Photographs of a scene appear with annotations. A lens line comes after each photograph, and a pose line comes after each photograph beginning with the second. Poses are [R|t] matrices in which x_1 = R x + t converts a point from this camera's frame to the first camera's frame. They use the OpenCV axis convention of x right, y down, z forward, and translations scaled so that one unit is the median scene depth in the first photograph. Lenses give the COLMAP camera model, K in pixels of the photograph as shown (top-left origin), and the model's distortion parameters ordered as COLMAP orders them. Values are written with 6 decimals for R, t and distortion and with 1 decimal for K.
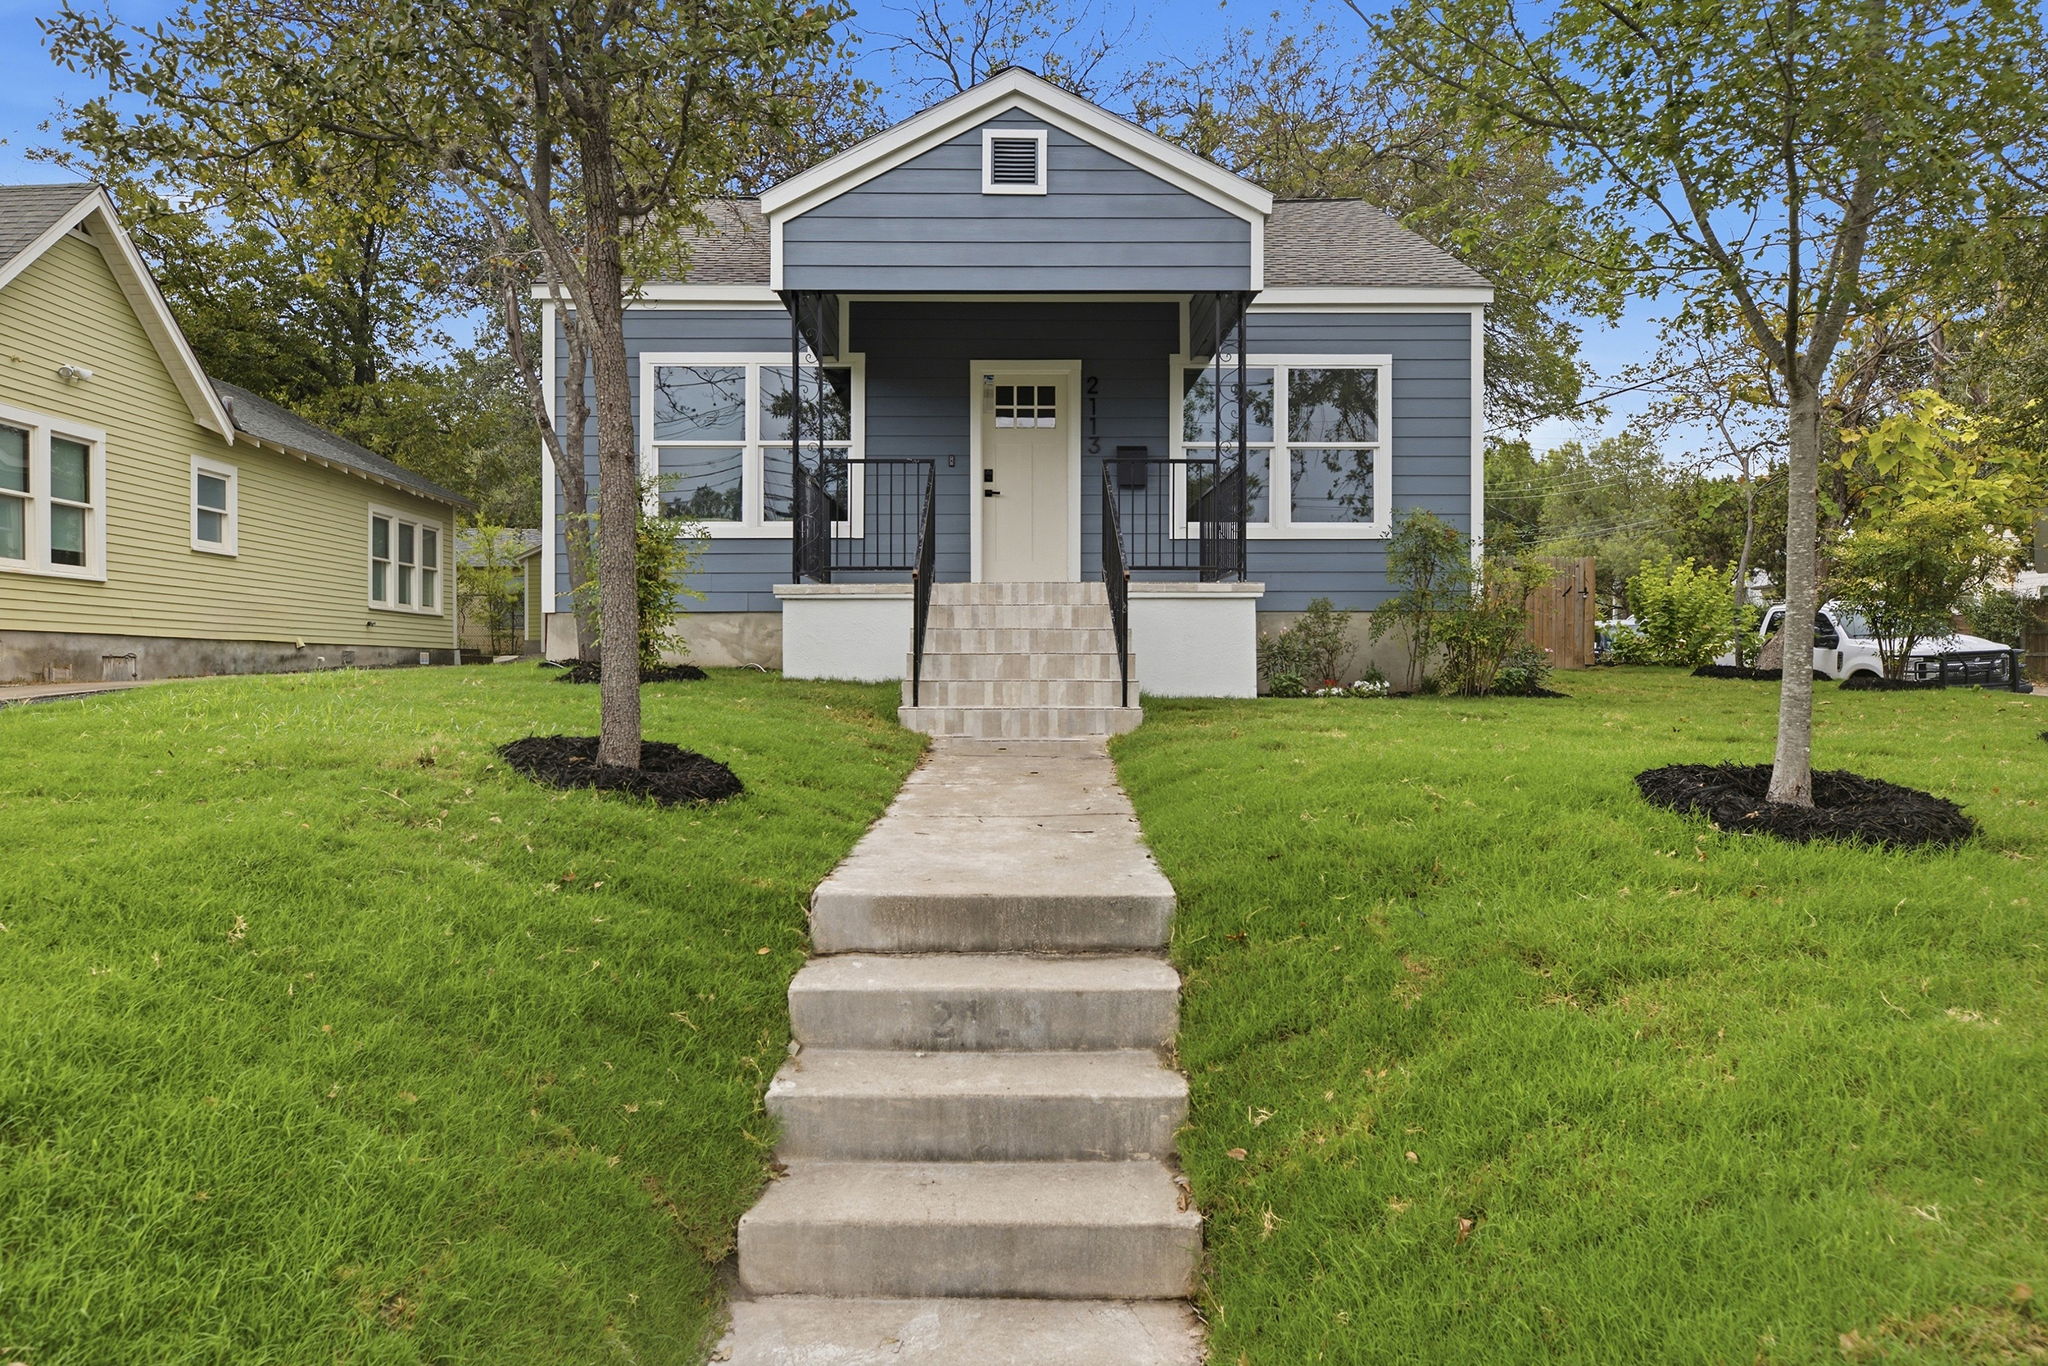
lens RADIAL K [[1398.7, 0, 1025.4], [0, 1398.7, 686.4], [0, 0, 1]] dist [-0.006049, 0.007608]
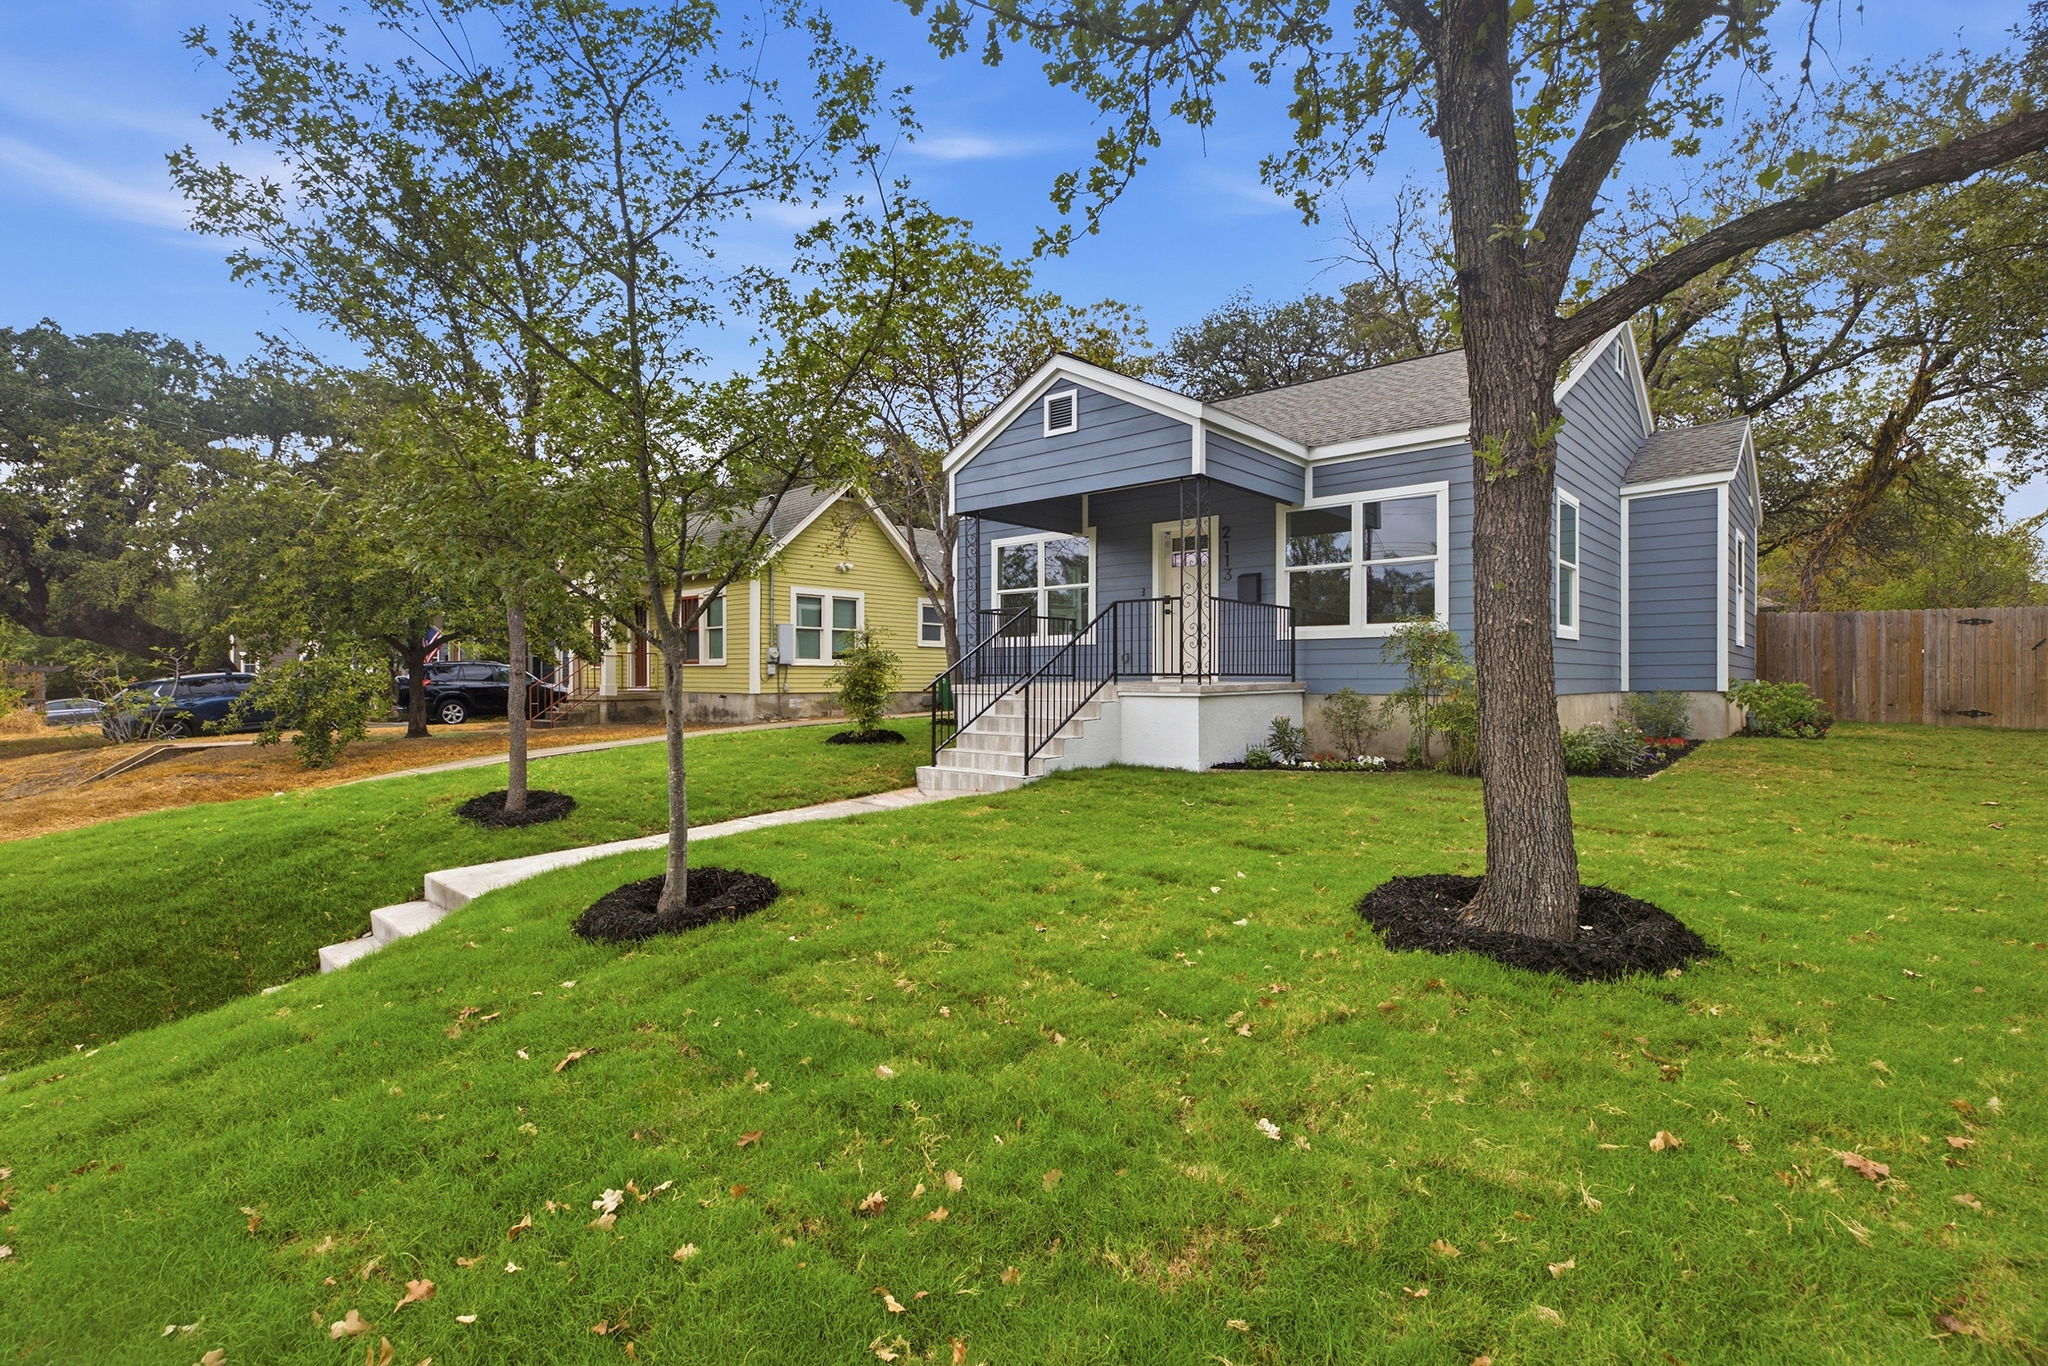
lens RADIAL K [[967.7, 0, 1029.6], [0, 967.7, 678.1], [0, 0, 1]] dist [-0.004689, 0.000615]
pose [[0.740217, 0.000721, -0.672367, 0.559624], [-0.009285, 0.999915, -0.009149, -0.058452], [0.672304, 0.013015, 0.740161, 0.152080]]
